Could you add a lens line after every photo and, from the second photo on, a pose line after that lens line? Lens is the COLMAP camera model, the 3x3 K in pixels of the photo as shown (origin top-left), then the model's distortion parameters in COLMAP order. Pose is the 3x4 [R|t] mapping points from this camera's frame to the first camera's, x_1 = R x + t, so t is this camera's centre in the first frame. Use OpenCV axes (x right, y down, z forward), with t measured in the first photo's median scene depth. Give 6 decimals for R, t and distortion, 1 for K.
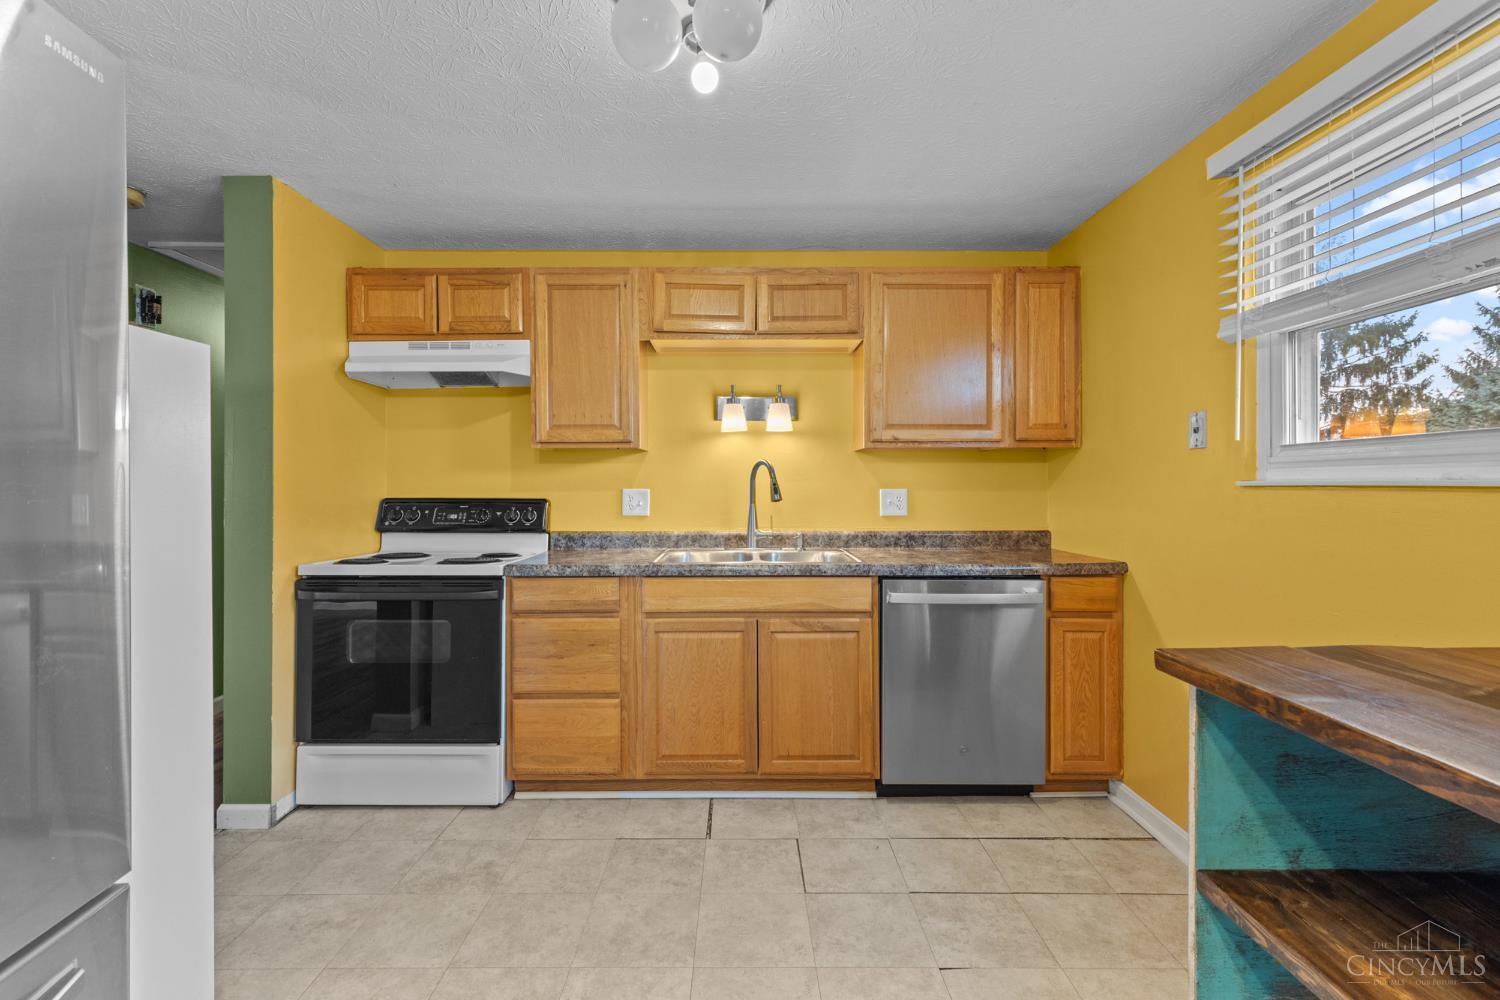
lens RADIAL K [[678.7, 0, 740.5], [0, 678.7, 483.3], [0, 0, 1]] dist [0.005320, 0.001028]
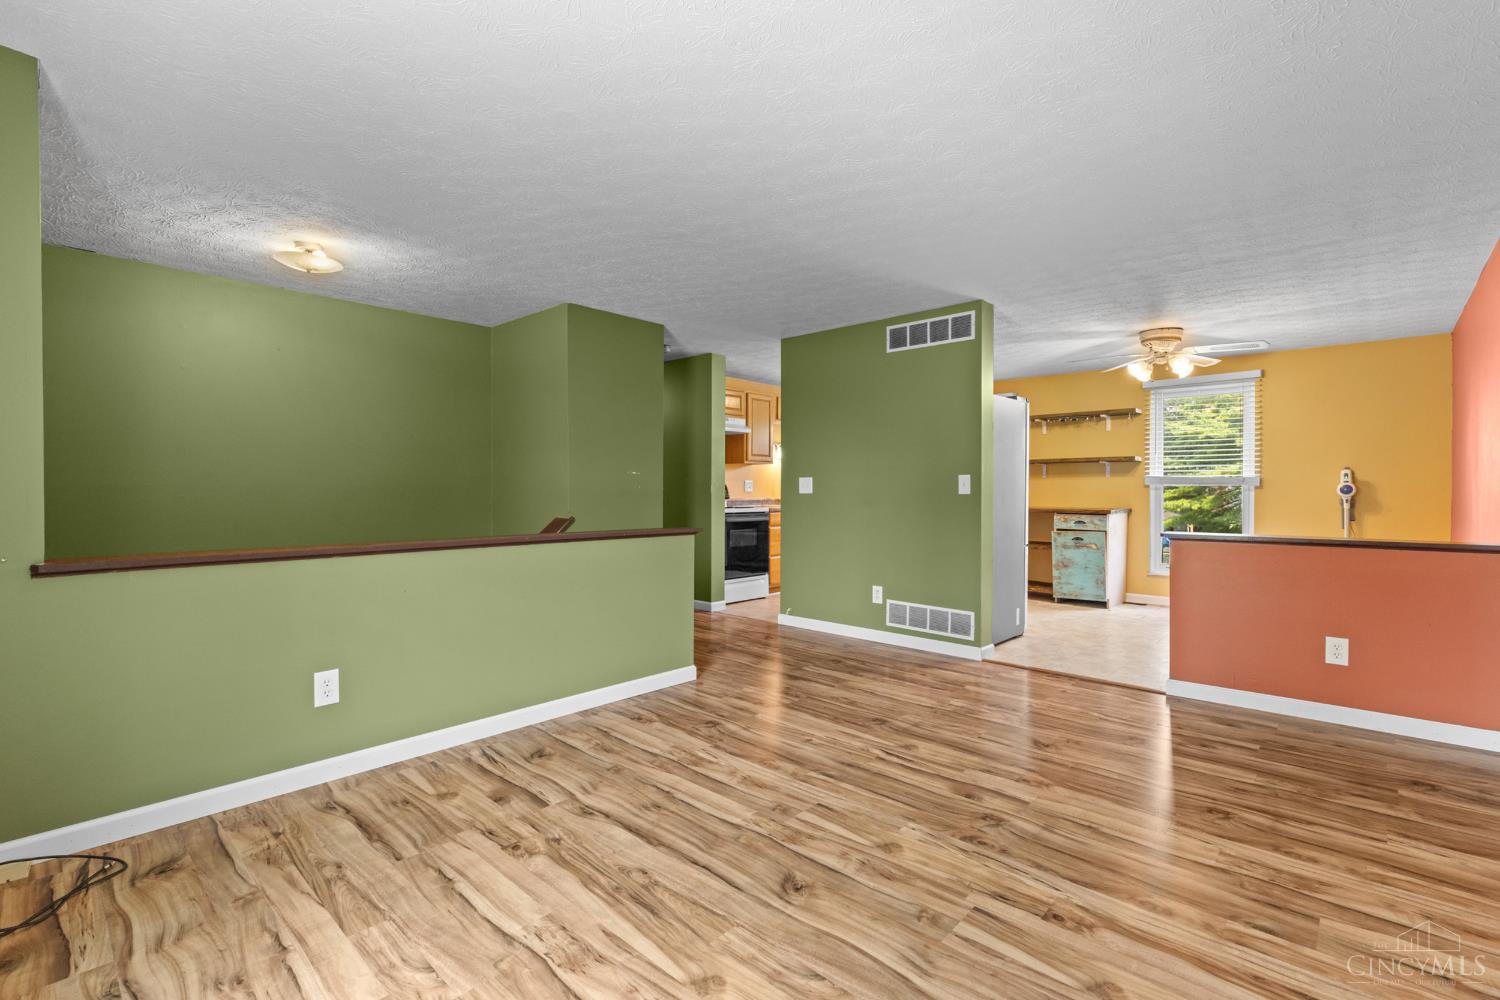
lens RADIAL K [[678.7, 0, 740.8], [0, 678.7, 497.0], [0, 0, 1]] dist [0.005320, 0.001028]
pose [[0.682424, -0.005012, 0.730940, -2.352301], [-0.005044, 0.999920, 0.011565, 0.048072], [-0.730939, -0.011578, 0.682344, -0.736163]]
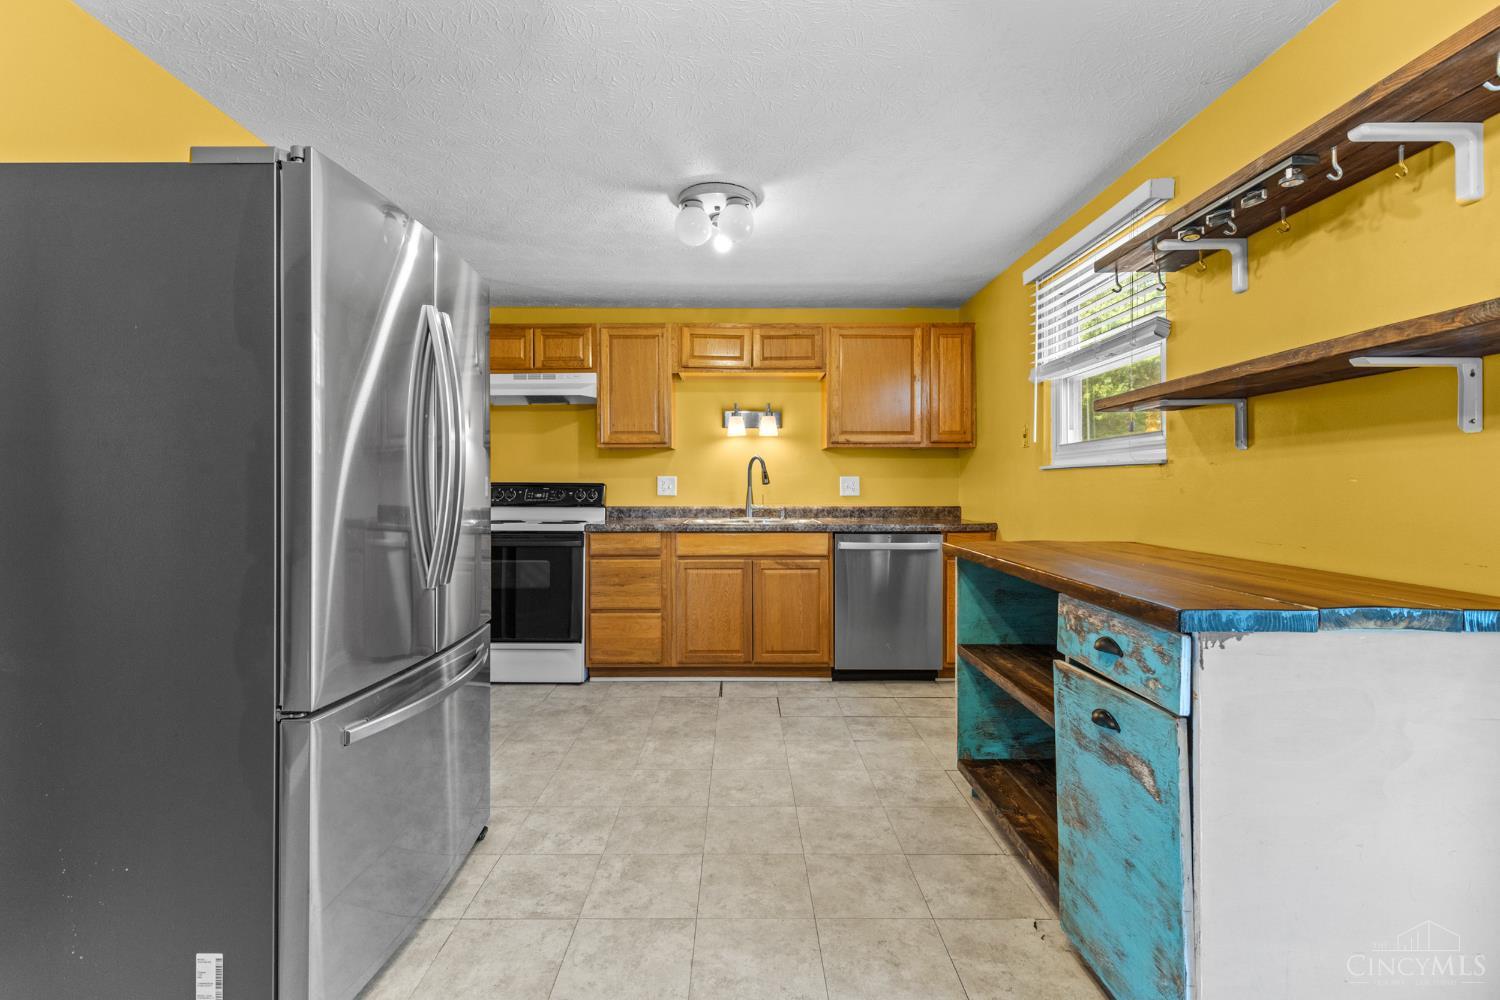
lens RADIAL K [[678.7, 0, 733.5], [0, 678.7, 479.5], [0, 0, 1]] dist [0.005320, 0.001028]
pose [[0.999951, 0.001482, -0.009790, -0.002499], [-0.001580, 0.999949, -0.009968, 0.034966], [0.009775, 0.009983, 0.999902, -0.504839]]
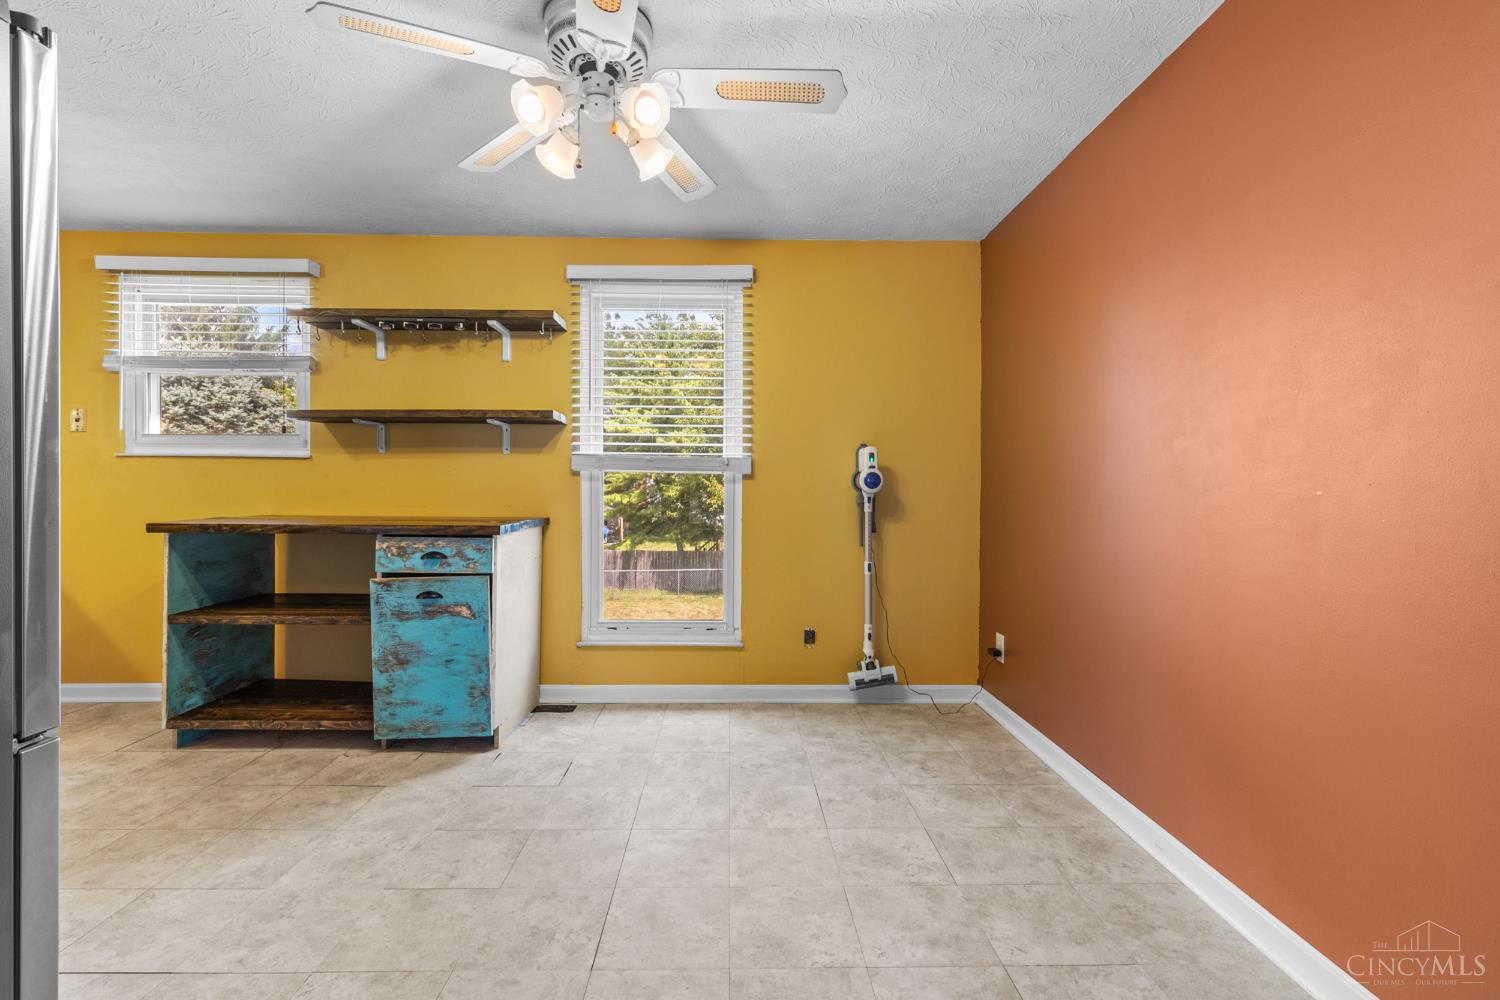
lens RADIAL K [[678.7, 0, 746.4], [0, 678.7, 486.4], [0, 0, 1]] dist [0.005320, 0.001028]
pose [[-0.019138, 0.001103, 0.999816, -0.757187], [-0.006497, 0.999978, -0.001227, 0.054322], [-0.999796, -0.006520, -0.019130, -0.411315]]
